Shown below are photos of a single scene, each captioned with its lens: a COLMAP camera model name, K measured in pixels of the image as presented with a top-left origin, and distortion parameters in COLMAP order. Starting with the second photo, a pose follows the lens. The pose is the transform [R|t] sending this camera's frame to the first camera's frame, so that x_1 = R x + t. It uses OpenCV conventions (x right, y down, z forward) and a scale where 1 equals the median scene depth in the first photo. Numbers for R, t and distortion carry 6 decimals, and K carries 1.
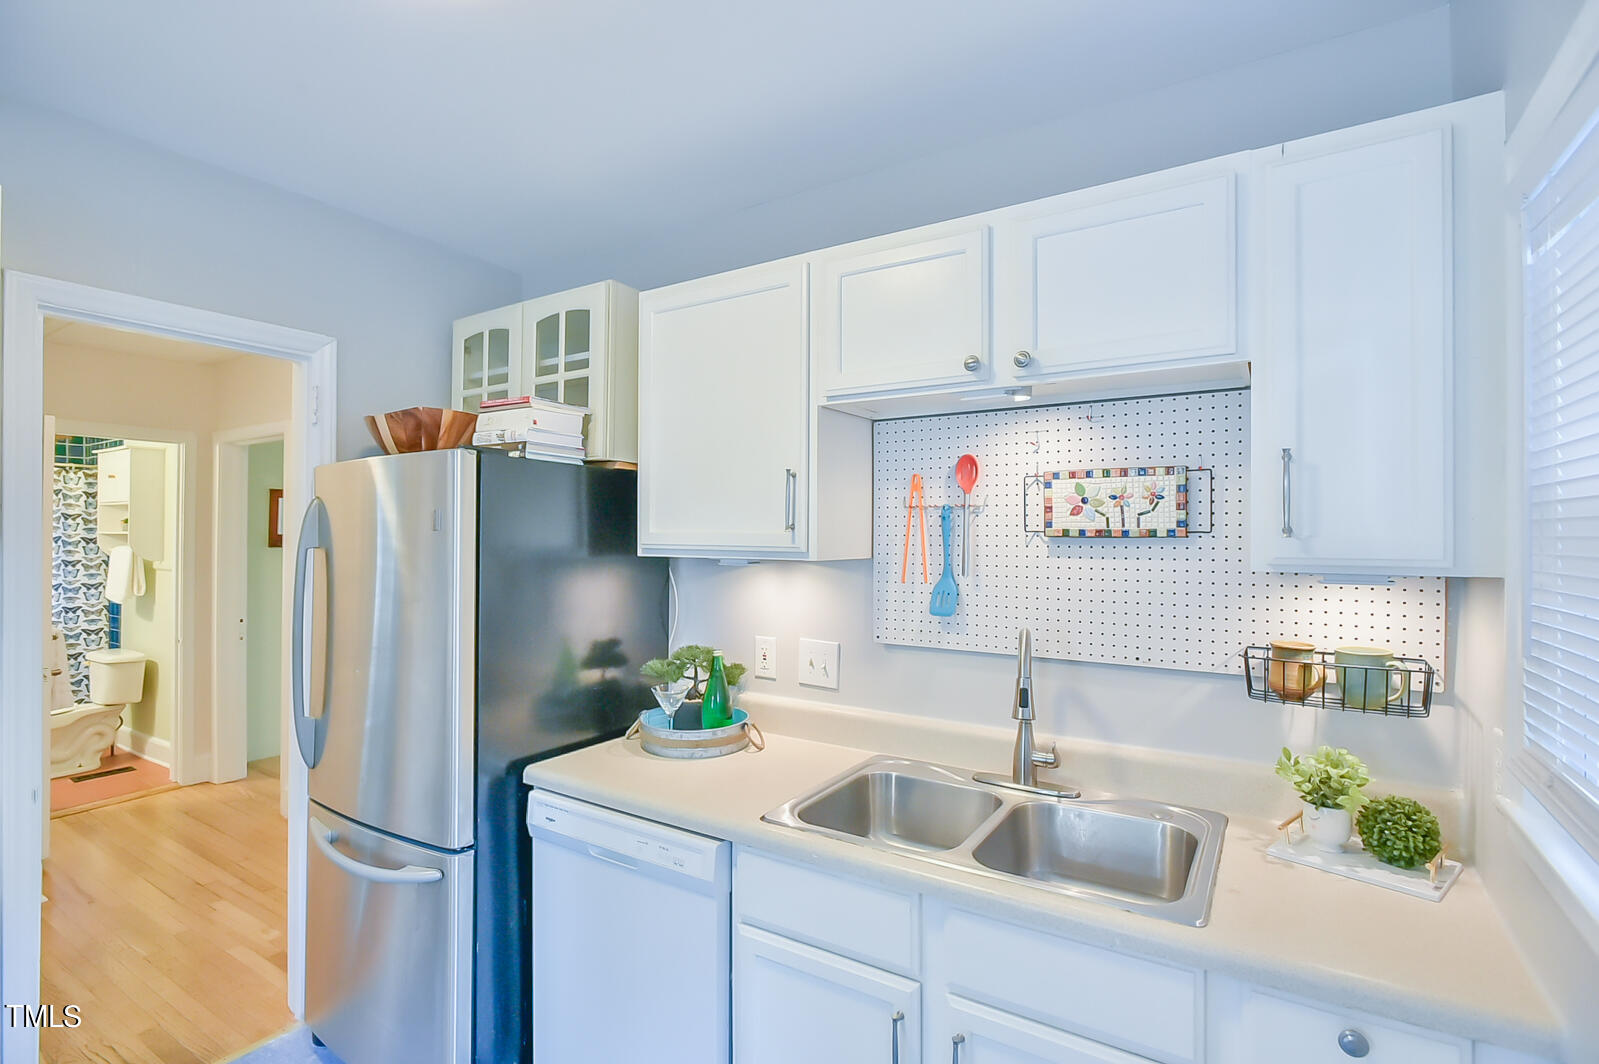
lens RADIAL K [[762.5, 0, 796.7], [0, 762.5, 529.7], [0, 0, 1]] dist [-0.010163, 0.000399]
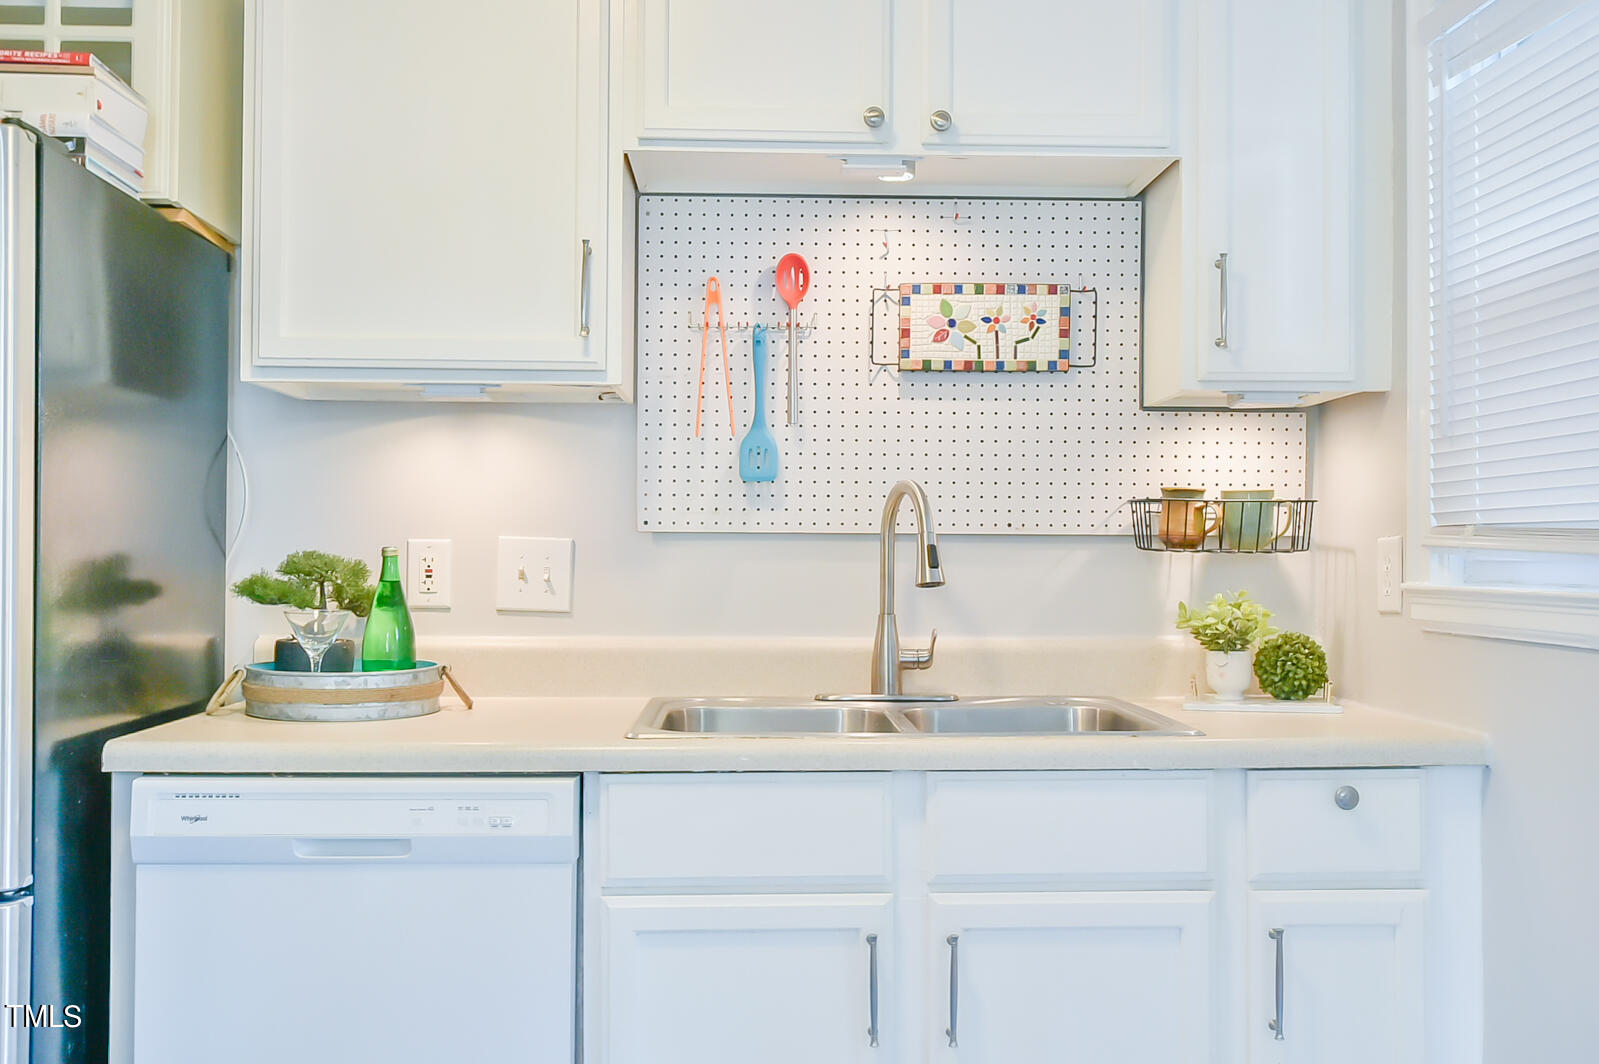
lens RADIAL K [[1490.3, 0, 804.4], [0, 1490.3, 536.3], [0, 0, 1]] dist [-0.006168, 0.000000]
pose [[0.821084, 0.006493, 0.570770, -0.590575], [-0.005683, 0.999979, -0.003199, 0.179017], [-0.570779, -0.000617, 0.821103, -0.151207]]
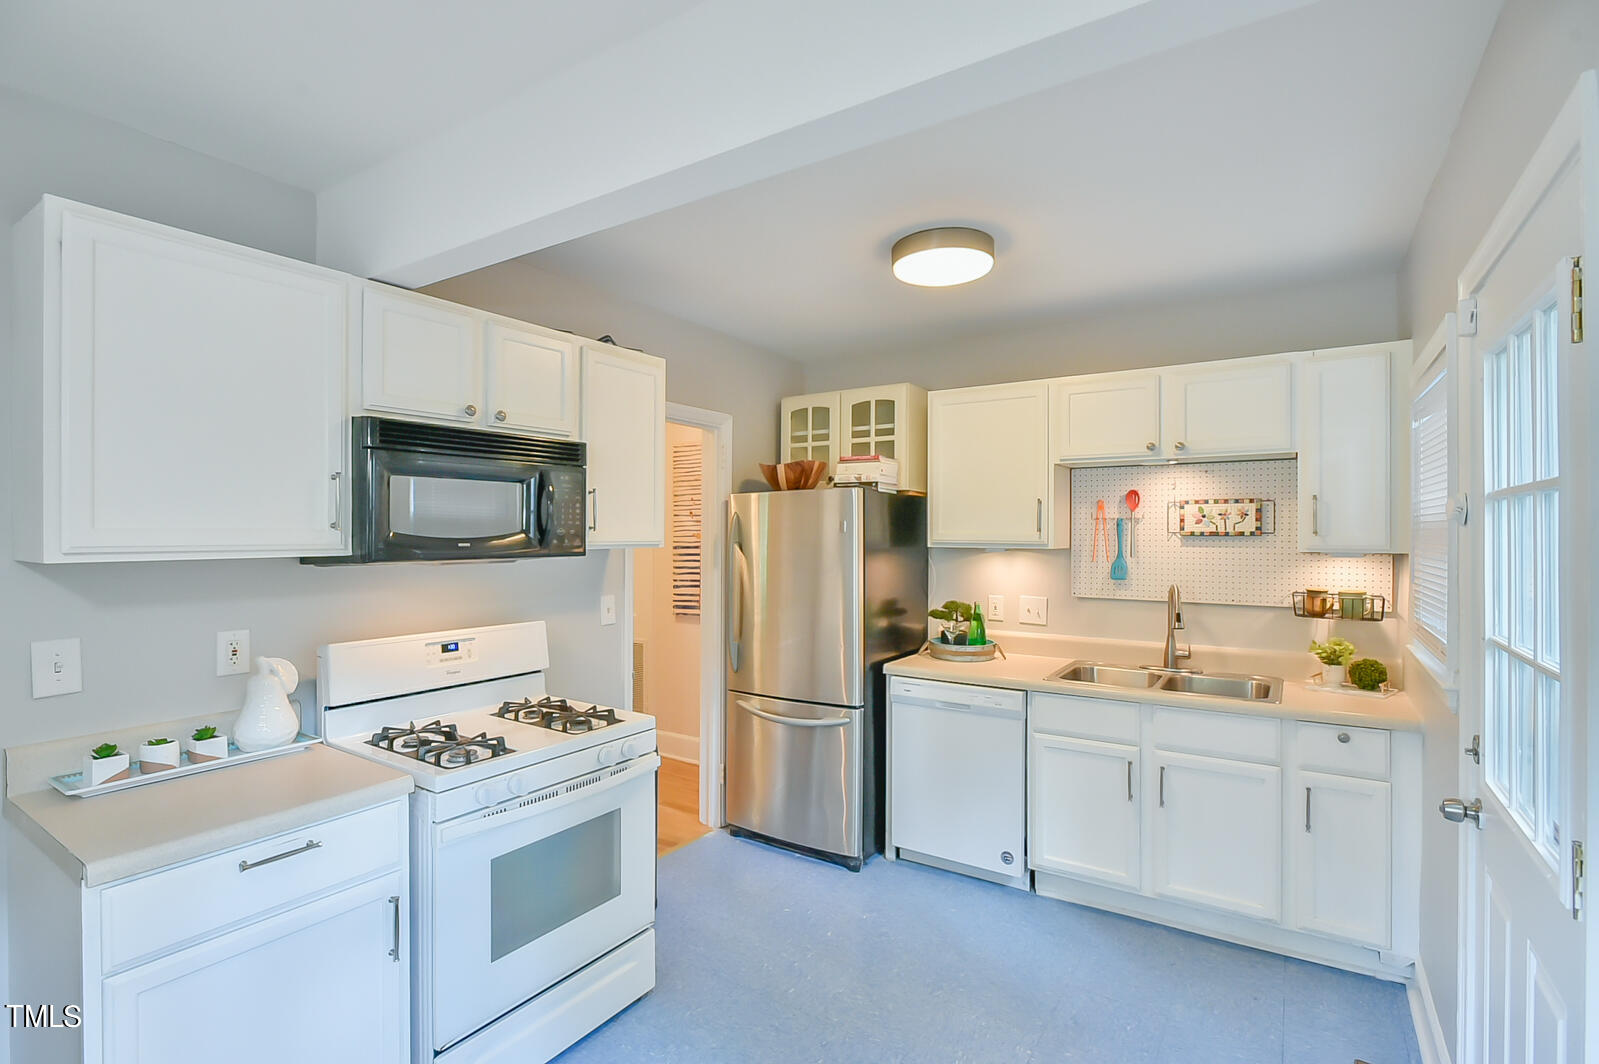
lens RADIAL K [[762.5, 0, 798.5], [0, 762.5, 529.2], [0, 0, 1]] dist [-0.010163, 0.000399]
pose [[0.999922, -0.000440, -0.012519, -0.572750], [0.000470, 0.999997, 0.002443, -0.010939], [0.012517, -0.002448, 0.999919, -0.846206]]
